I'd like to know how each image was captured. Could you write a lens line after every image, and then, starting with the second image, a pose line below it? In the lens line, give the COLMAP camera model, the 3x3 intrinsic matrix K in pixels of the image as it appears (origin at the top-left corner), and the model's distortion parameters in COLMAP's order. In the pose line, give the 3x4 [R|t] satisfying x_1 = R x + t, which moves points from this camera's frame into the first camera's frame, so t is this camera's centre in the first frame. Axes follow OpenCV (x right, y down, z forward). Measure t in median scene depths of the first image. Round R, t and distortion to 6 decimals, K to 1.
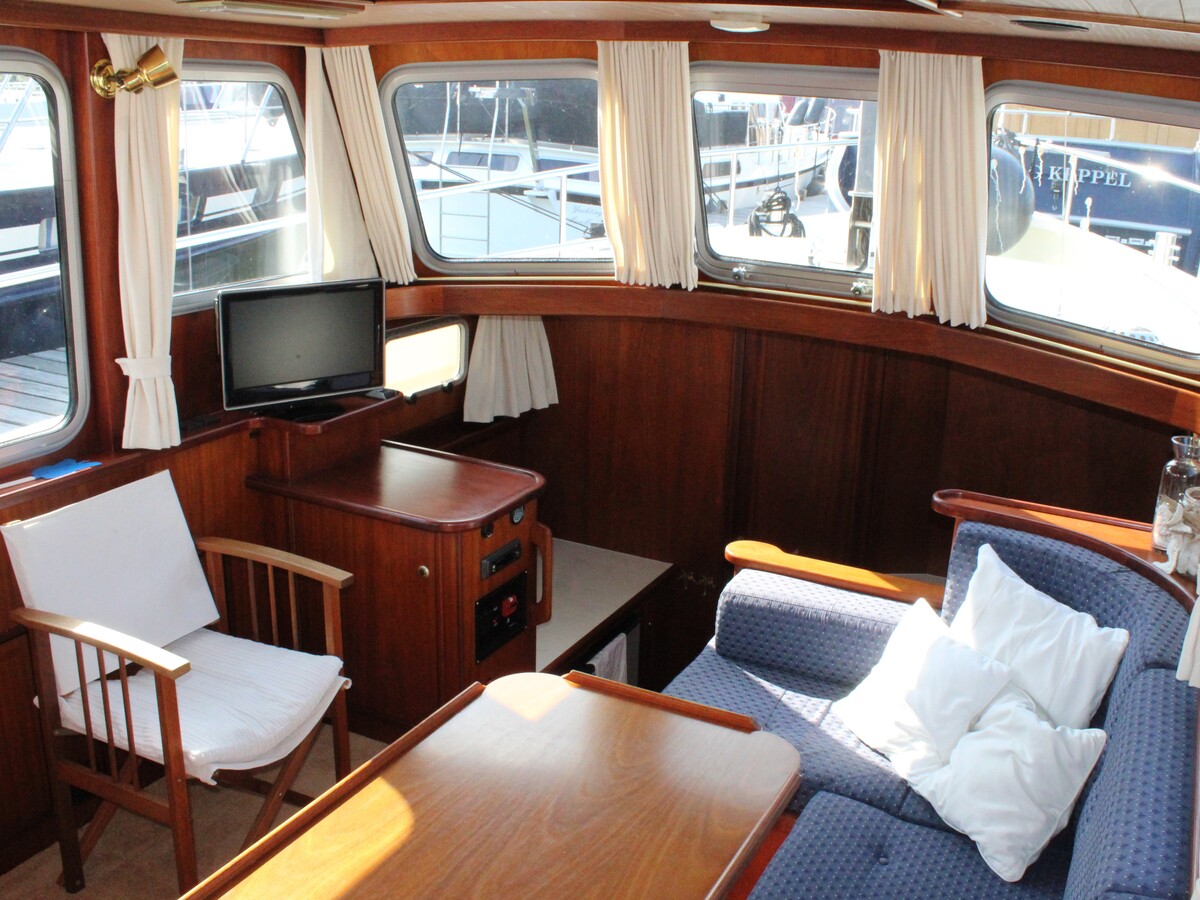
lens RADIAL K [[1174.6, 0, 638.7], [0, 1174.6, 448.9], [0, 0, 1]] dist [-0.162890, 0.013623]
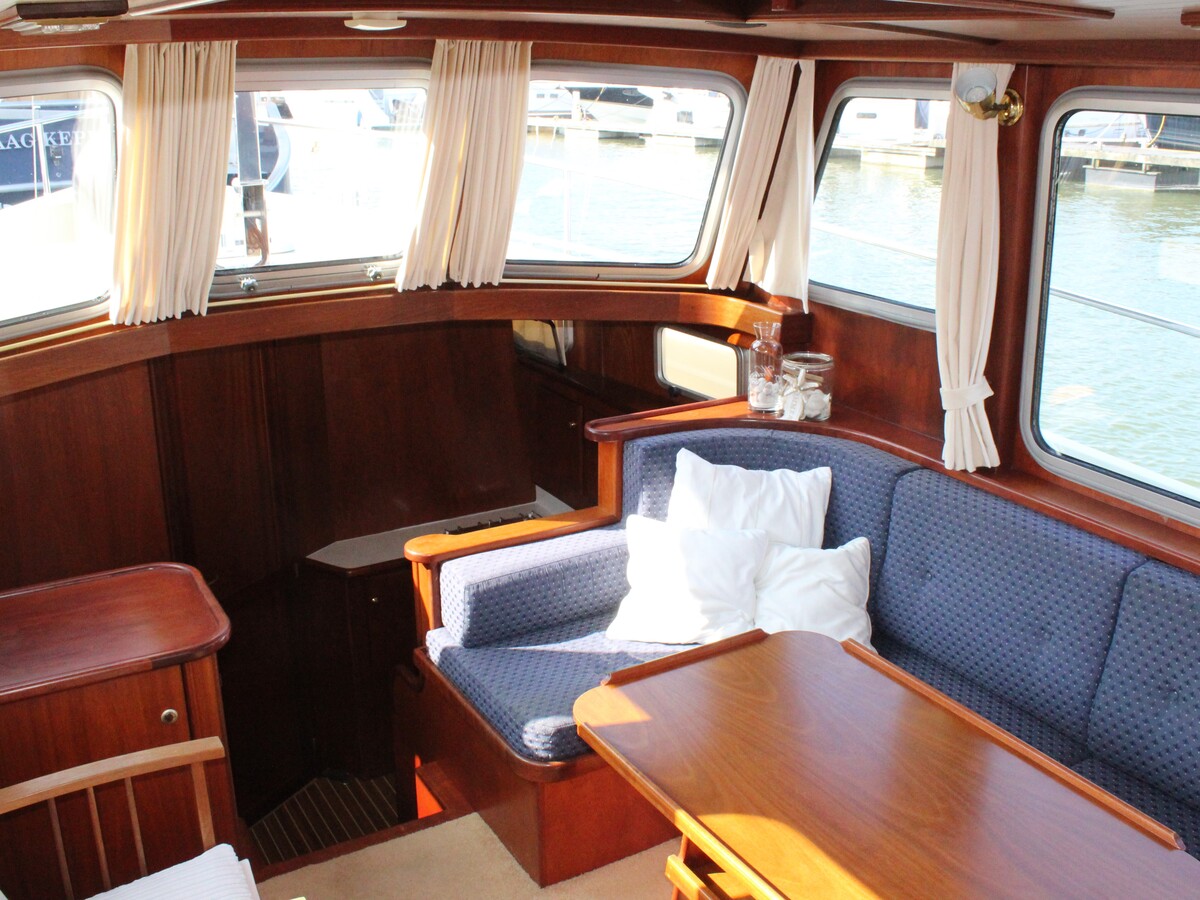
lens RADIAL K [[1174.6, 0, 638.7], [0, 1174.6, 448.9], [0, 0, 1]] dist [-0.162890, 0.013623]
pose [[0.542899, -0.304070, 0.782817, -0.582070], [0.263013, 0.946817, 0.185368, -0.133596], [-0.797549, 0.105255, 0.594001, 0.264435]]
